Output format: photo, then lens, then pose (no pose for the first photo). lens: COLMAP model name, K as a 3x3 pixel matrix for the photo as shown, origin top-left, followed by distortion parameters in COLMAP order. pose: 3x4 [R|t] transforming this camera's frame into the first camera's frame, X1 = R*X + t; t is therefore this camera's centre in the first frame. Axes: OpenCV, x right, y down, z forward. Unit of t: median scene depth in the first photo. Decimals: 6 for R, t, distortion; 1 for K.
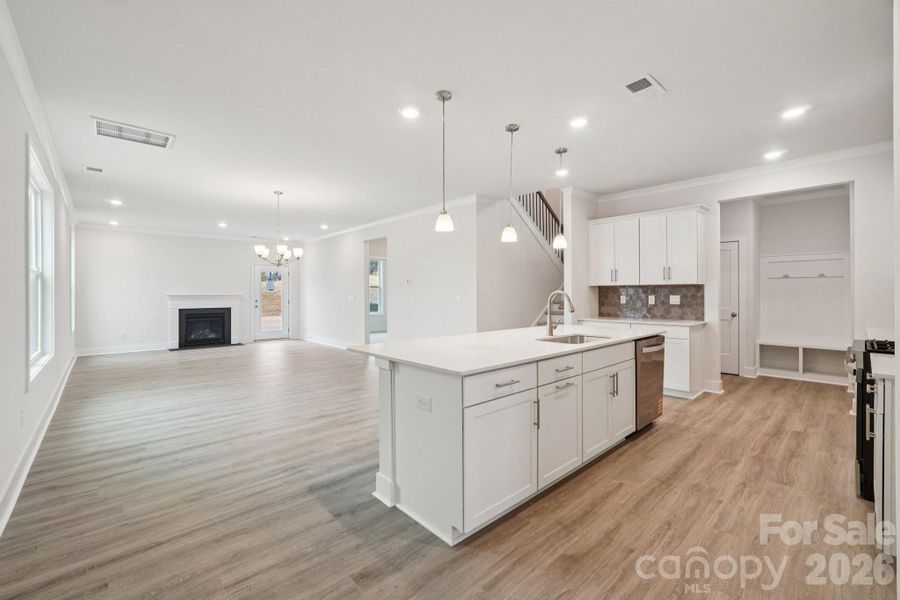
lens RADIAL K [[378.6, 0, 449.0], [0, 378.6, 293.8], [0, 0, 1]] dist [-0.011178, 0.001437]
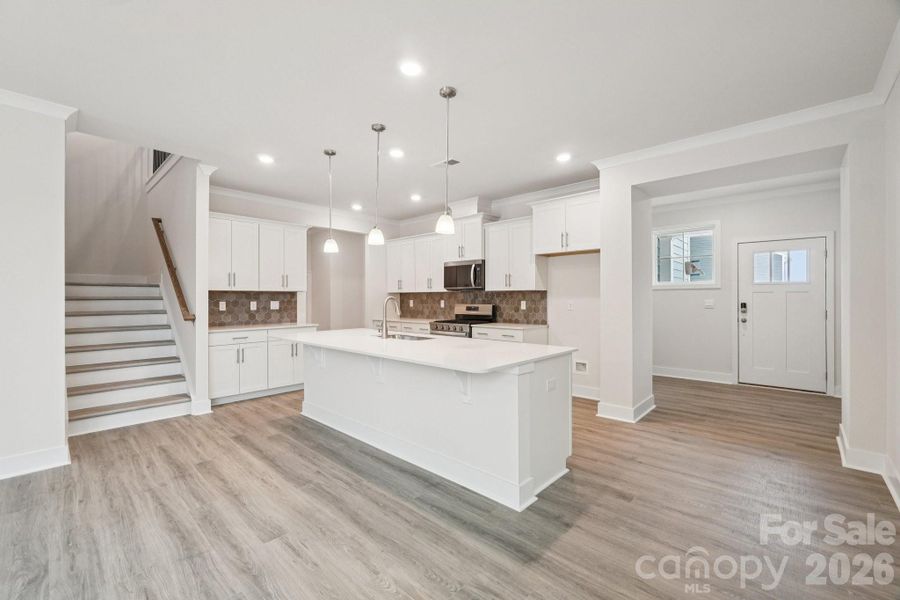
lens RADIAL K [[379.6, 0, 449.0], [0, 379.6, 297.7], [0, 0, 1]] dist [-0.014880, 0.005213]
pose [[-0.075698, 0.006269, 0.997111, -0.525090], [0.002422, 0.999978, -0.006103, 0.002166], [-0.997128, 0.001953, -0.075712, 0.579925]]
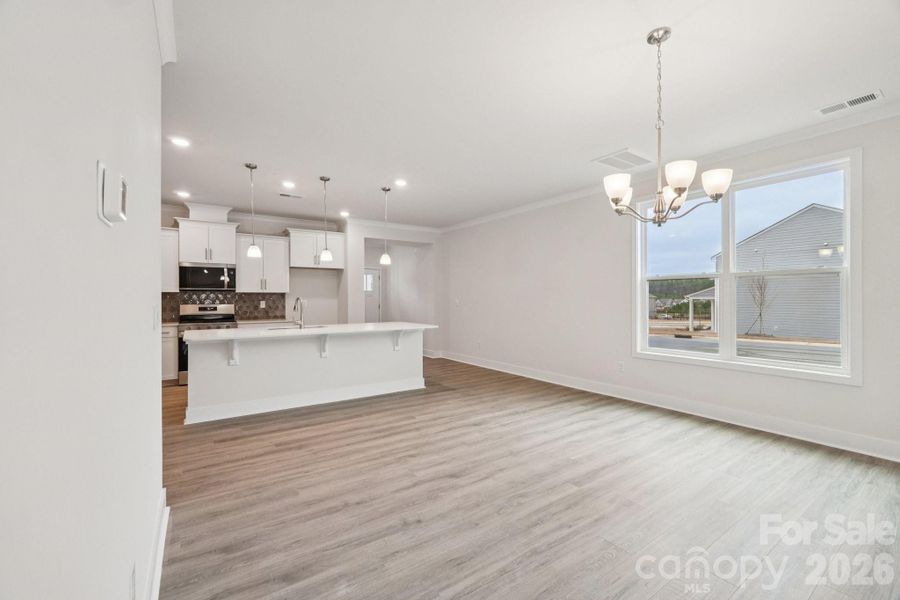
lens RADIAL K [[379.6, 0, 450.6], [0, 379.6, 298.4], [0, 0, 1]] dist [-0.014880, 0.005213]
pose [[-0.990079, 0.006817, 0.140348, -0.311462], [0.006859, 0.999976, -0.000186, 0.001171], [-0.140346, 0.000779, -0.990102, 1.495451]]
